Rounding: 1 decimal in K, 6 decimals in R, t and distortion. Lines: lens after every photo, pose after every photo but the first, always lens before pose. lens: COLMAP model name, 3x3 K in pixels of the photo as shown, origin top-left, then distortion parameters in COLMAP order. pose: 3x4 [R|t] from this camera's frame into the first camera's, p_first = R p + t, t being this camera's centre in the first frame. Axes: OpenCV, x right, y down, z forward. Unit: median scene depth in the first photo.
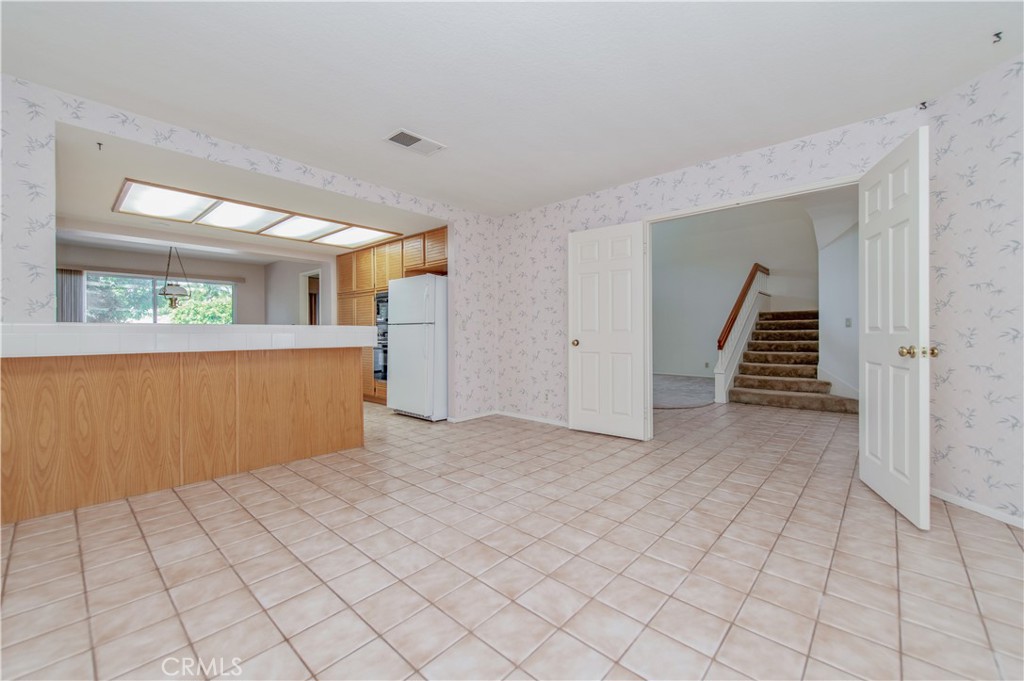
lens RADIAL K [[406.5, 0, 507.1], [0, 406.5, 334.8], [0, 0, 1]] dist [0.015343, -0.004157]
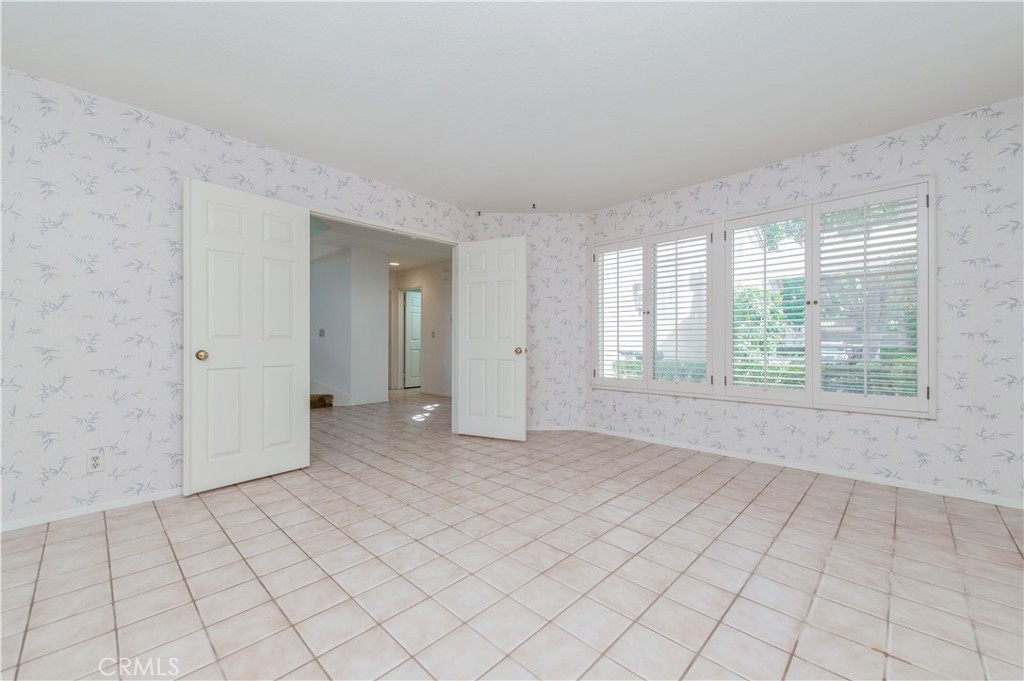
lens RADIAL K [[403.0, 0, 516.5], [0, 403.0, 346.1], [0, 0, 1]] dist [0.014545, -0.004056]
pose [[0.019299, -0.008324, 0.999779, -0.649221], [0.002420, 0.999963, 0.008279, 0.001573], [-0.999811, 0.002259, 0.019318, 0.707364]]
